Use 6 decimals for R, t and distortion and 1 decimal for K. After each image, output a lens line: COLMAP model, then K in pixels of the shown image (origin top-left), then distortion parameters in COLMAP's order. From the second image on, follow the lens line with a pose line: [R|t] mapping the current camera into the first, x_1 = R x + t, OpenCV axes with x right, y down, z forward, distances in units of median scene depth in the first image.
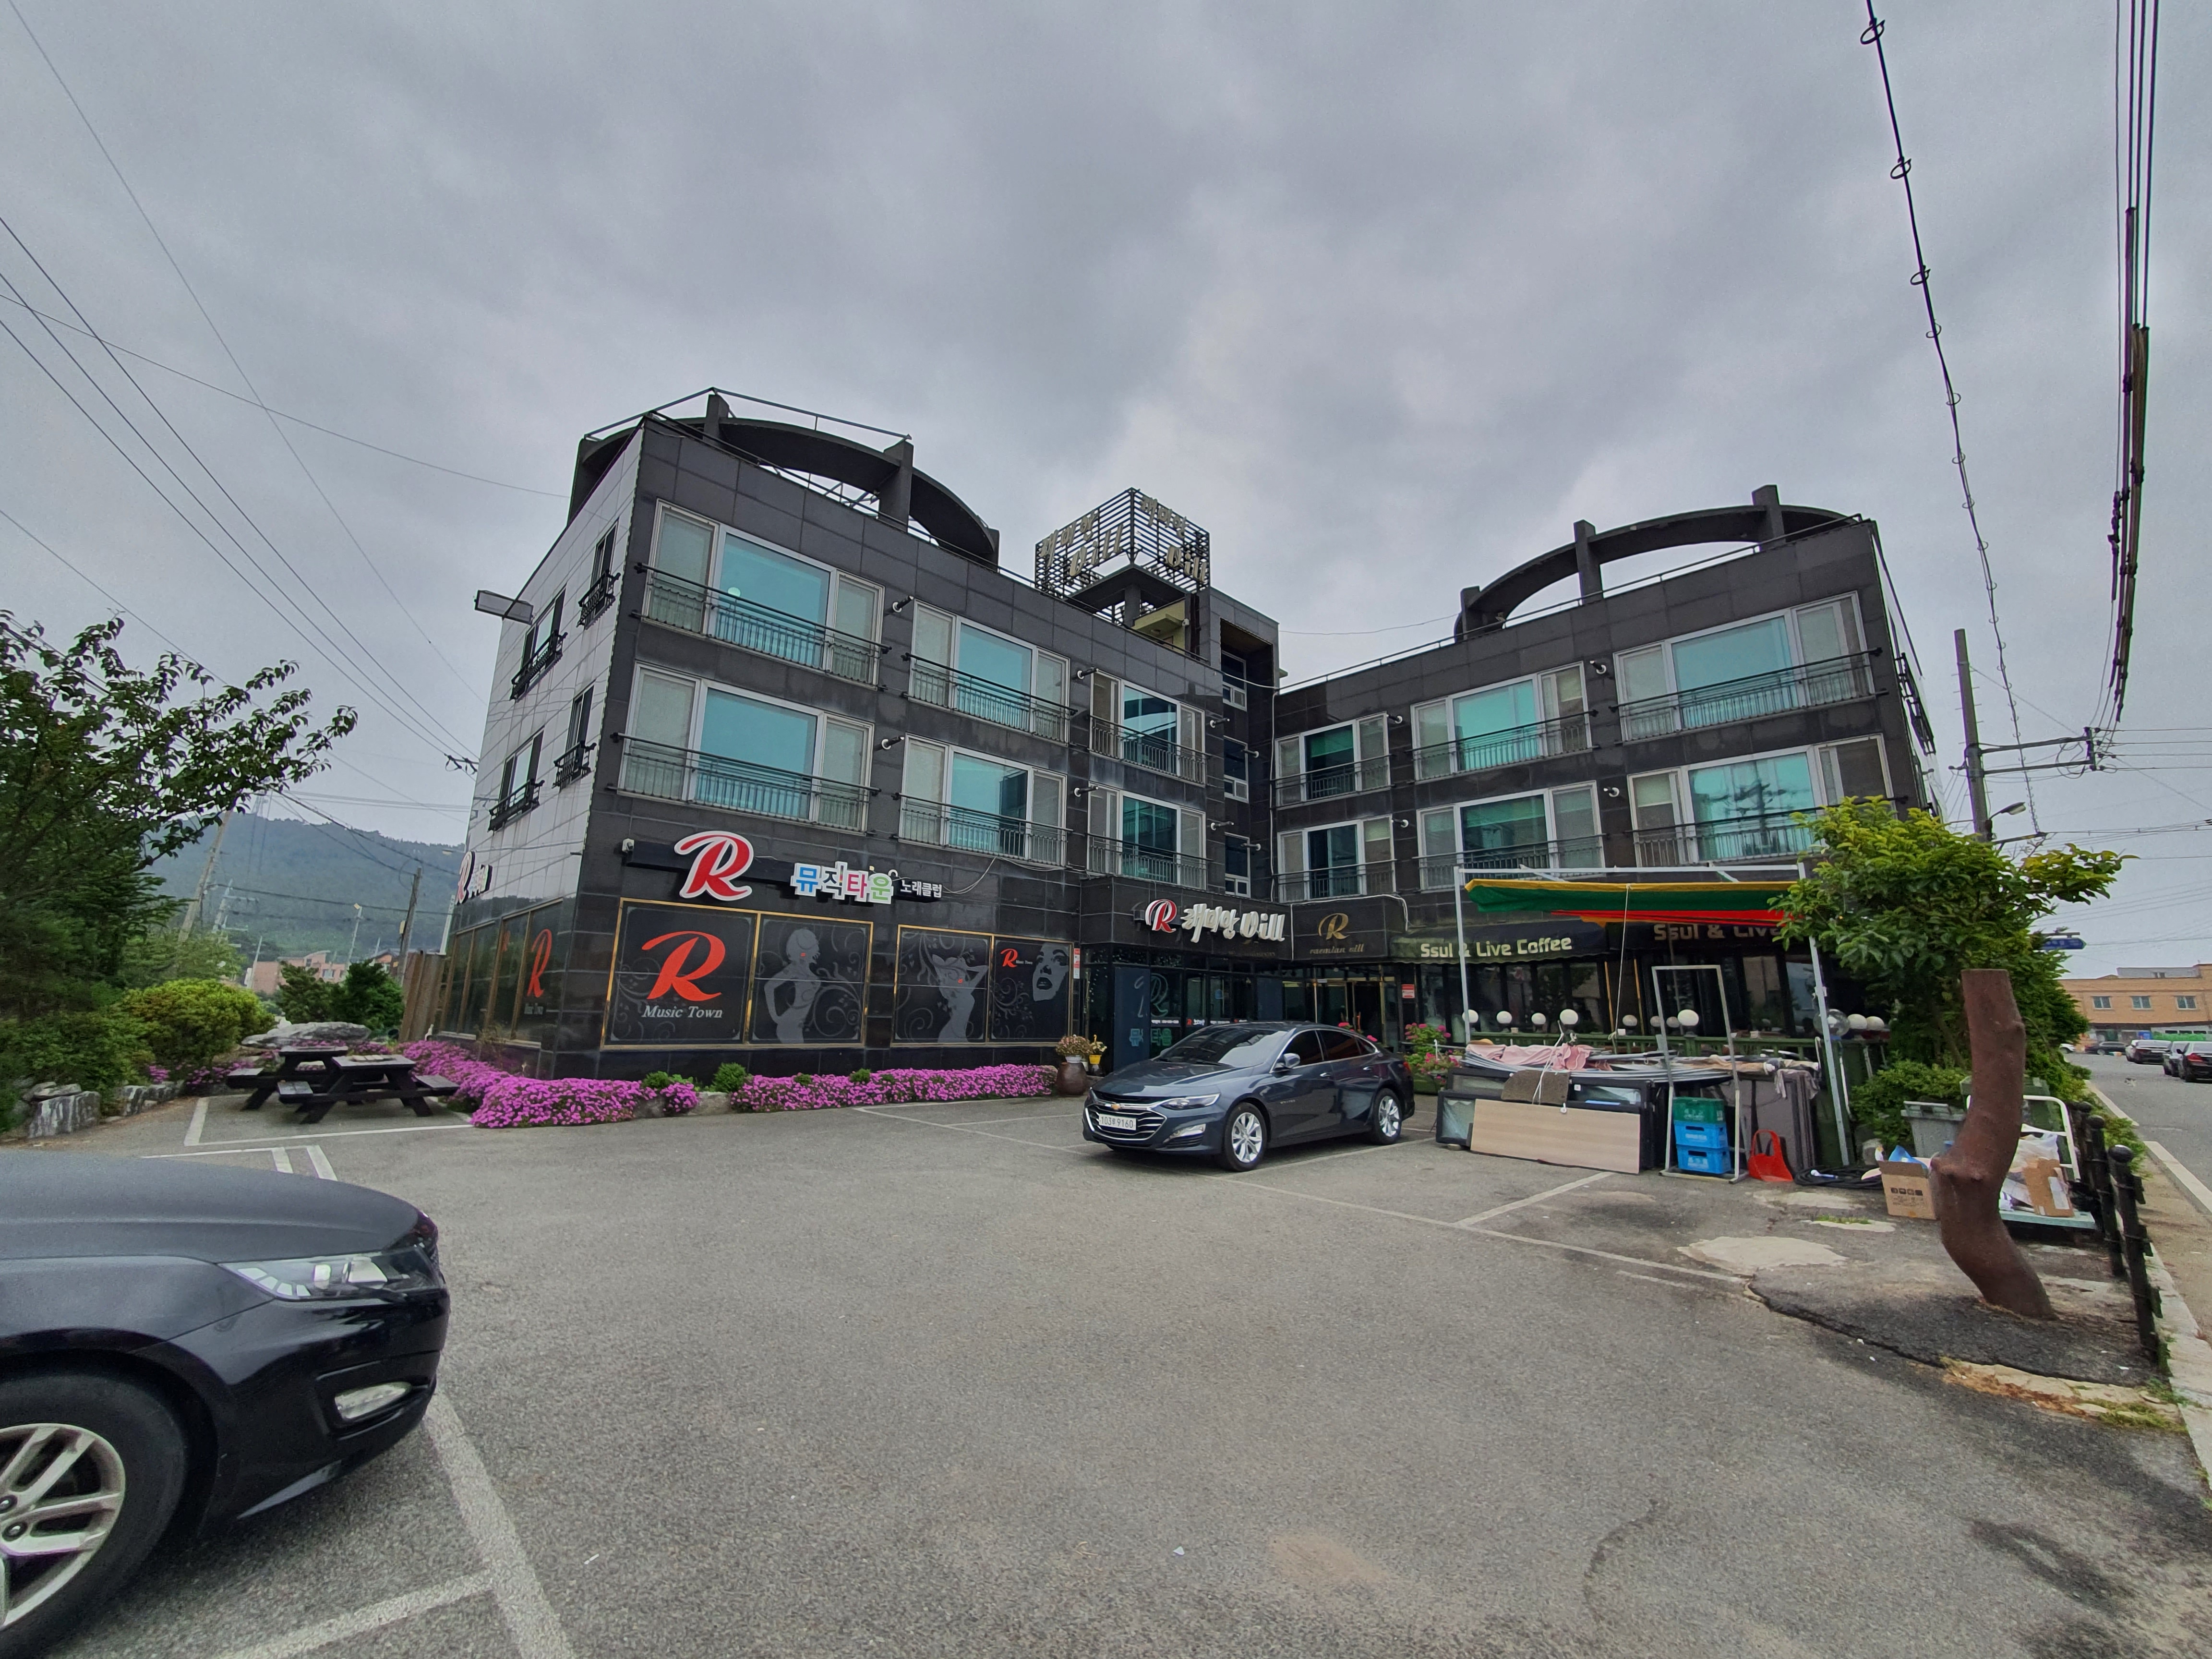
lens RADIAL K [[880.8, 0, 1111.6], [0, 880.8, 835.0], [0, 0, 1]] dist [-0.002401, -0.000030]
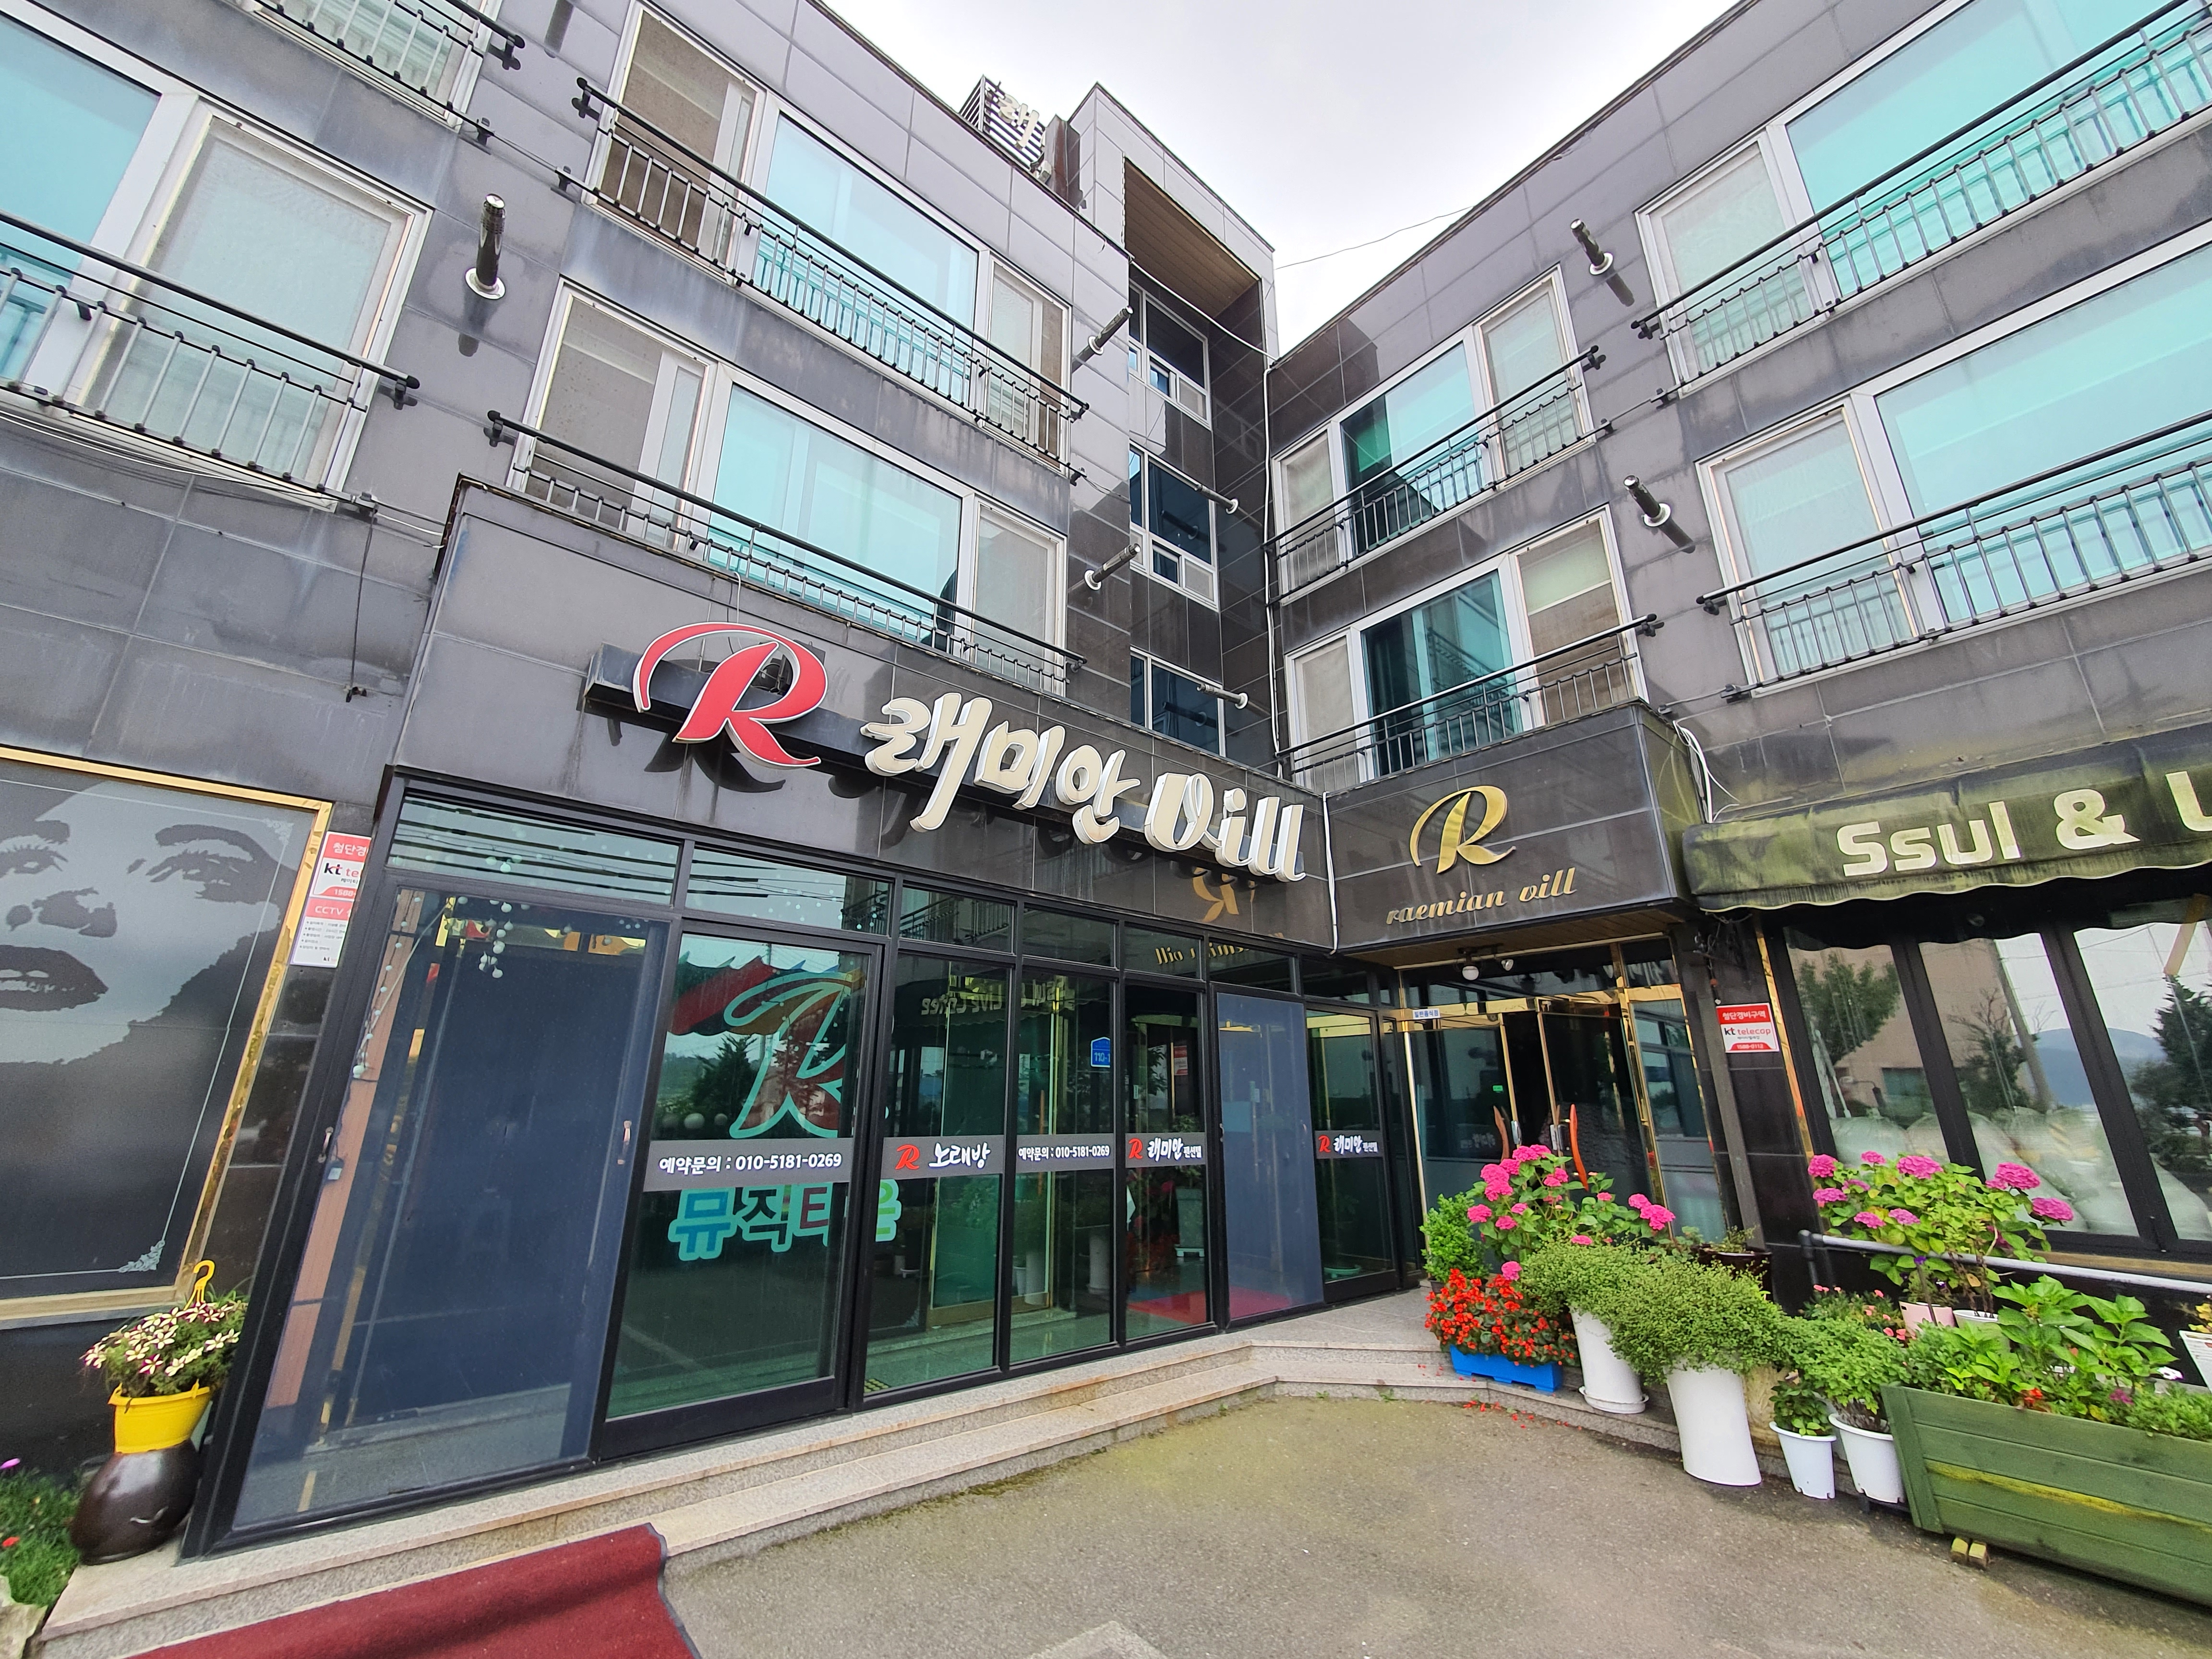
lens RADIAL K [[880.8, 0, 1101.2], [0, 880.8, 821.9], [0, 0, 1]] dist [-0.002401, -0.000030]
pose [[0.997086, -0.031751, -0.069364, 0.138397], [0.024073, 0.993766, -0.108853, 0.126197], [0.072388, 0.106866, 0.991635, 0.640705]]
